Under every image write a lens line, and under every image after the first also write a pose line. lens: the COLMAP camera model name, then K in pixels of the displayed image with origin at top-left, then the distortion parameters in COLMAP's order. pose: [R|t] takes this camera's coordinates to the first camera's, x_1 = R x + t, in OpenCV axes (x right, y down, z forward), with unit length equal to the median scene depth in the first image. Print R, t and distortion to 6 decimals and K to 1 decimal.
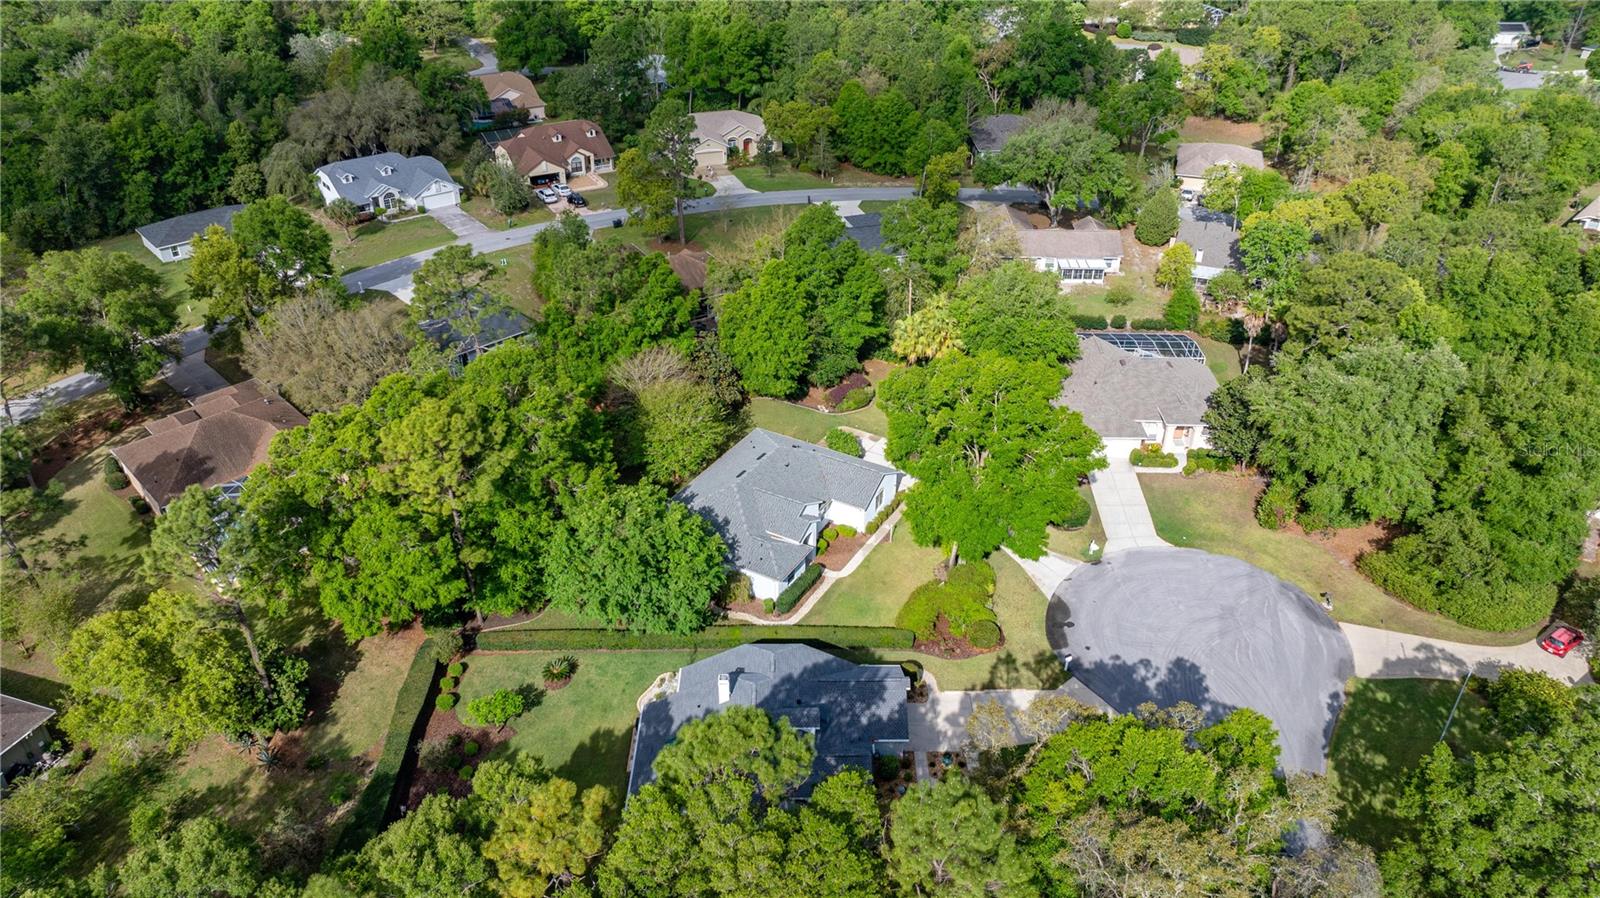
lens RADIAL K [[1131.6, 0, 806.8], [0, 1131.6, 457.6], [0, 0, 1]] dist [-0.031603, 0.019972]
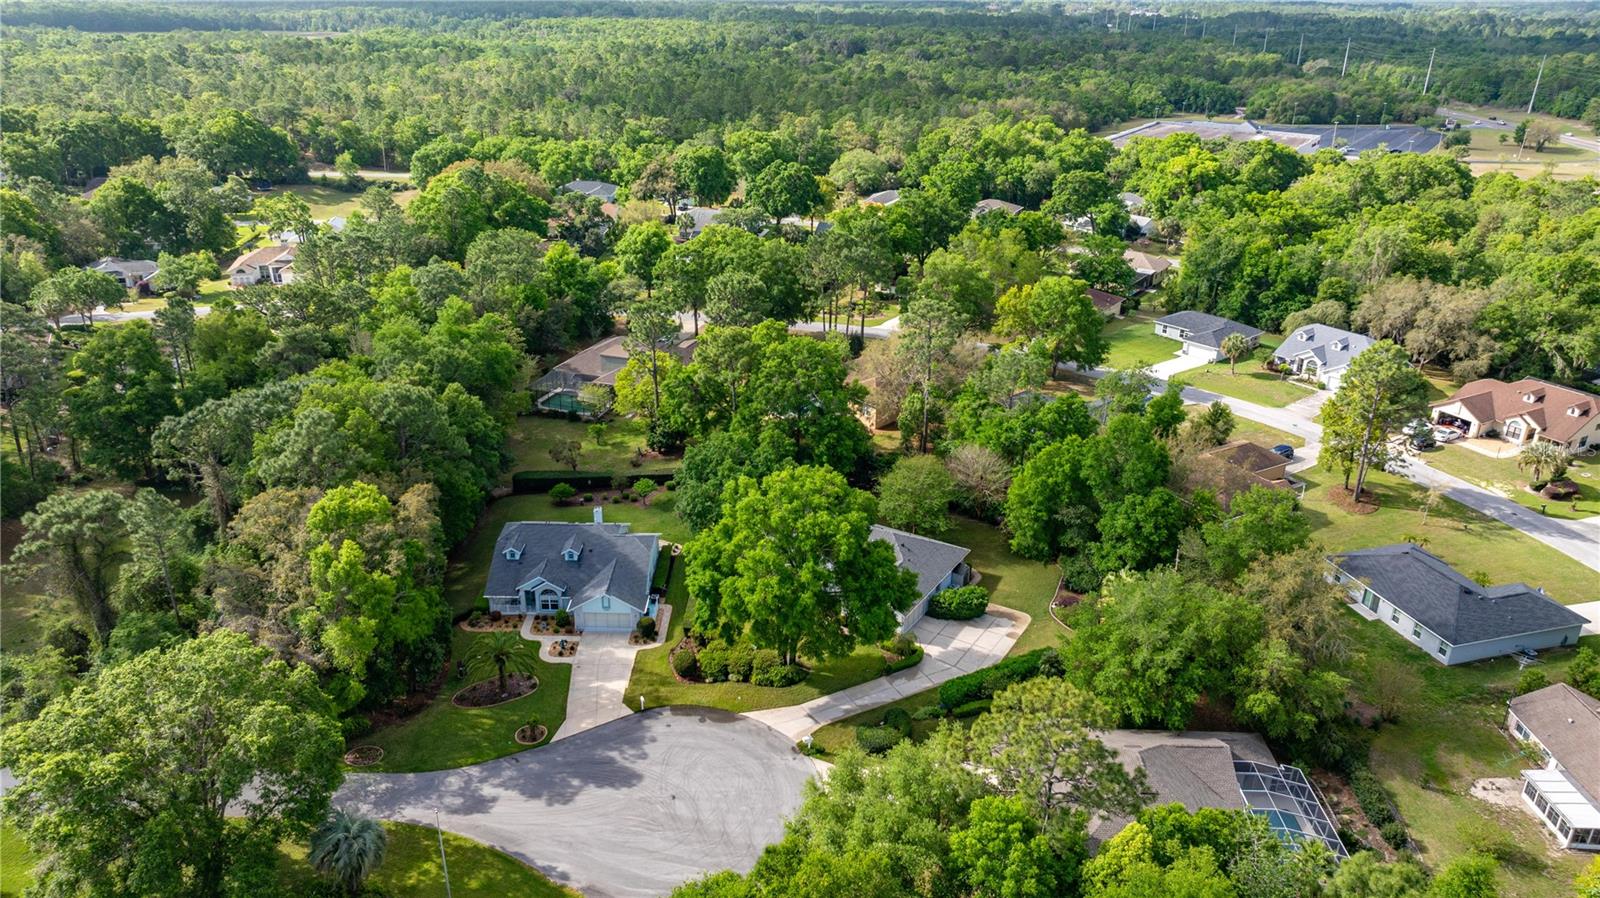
lens RADIAL K [[1131.6, 0, 800.6], [0, 1131.6, 444.7], [0, 0, 1]] dist [-0.031603, 0.019972]
pose [[-0.012036, 0.383953, -0.923274, 1.139373], [-0.542748, 0.772978, 0.328527, -0.461823], [0.839809, 0.505059, 0.199086, 0.753382]]
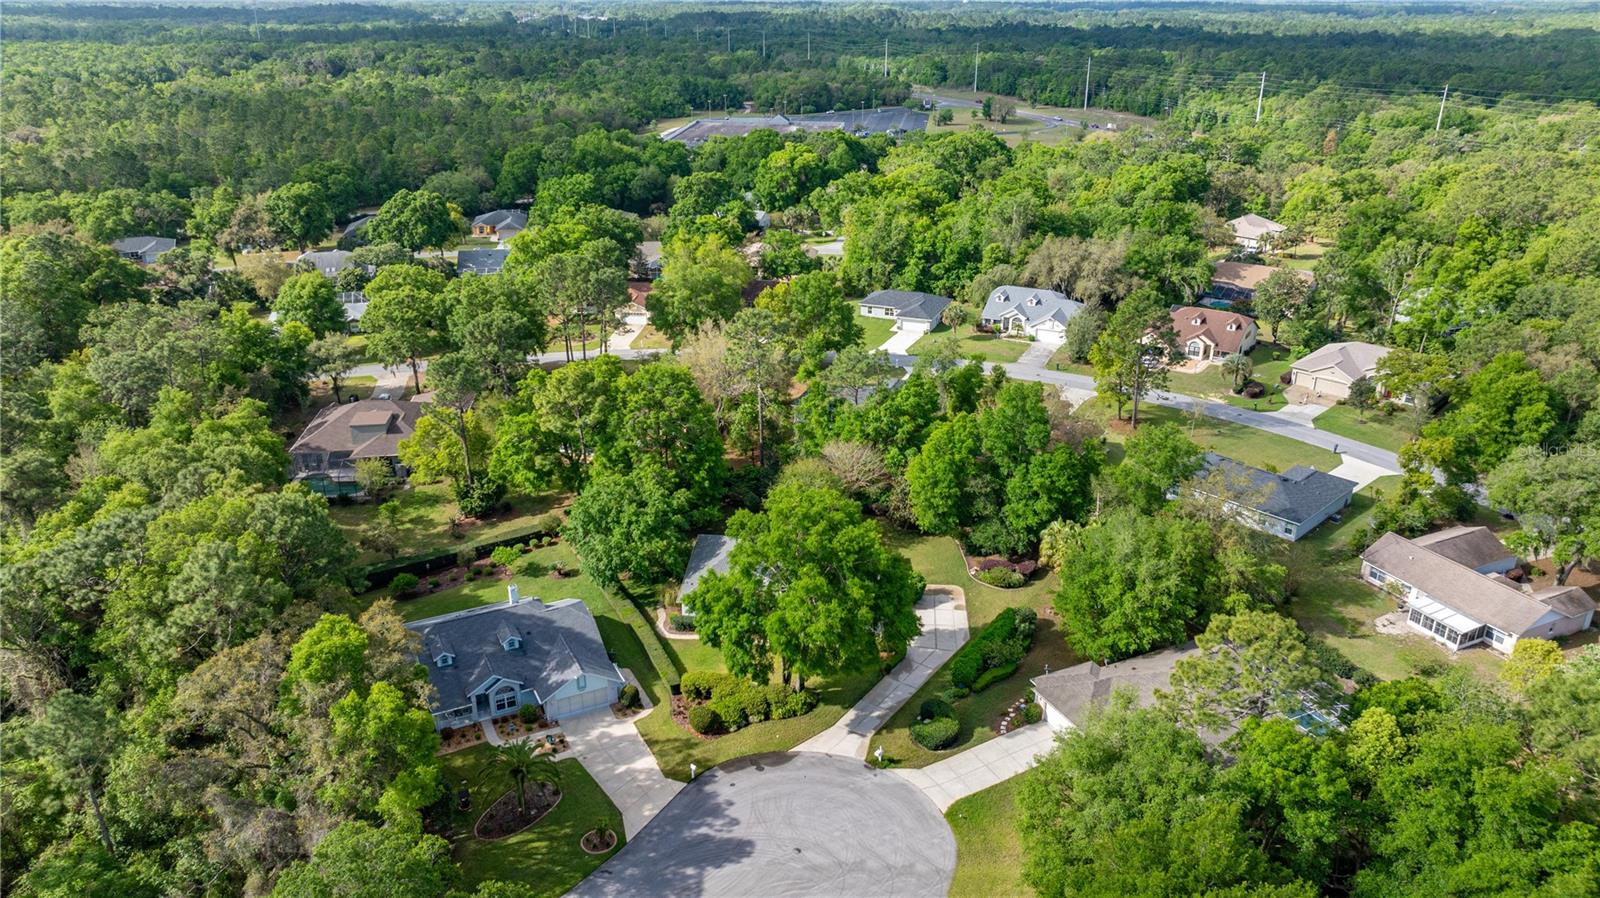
lens RADIAL K [[1131.6, 0, 811.0], [0, 1131.6, 448.5], [0, 0, 1]] dist [-0.031603, 0.019972]
pose [[0.447323, 0.338717, -0.827752, 1.019826], [-0.473642, 0.874790, 0.102006, -0.234252], [0.758660, 0.346429, 0.551744, 0.384682]]
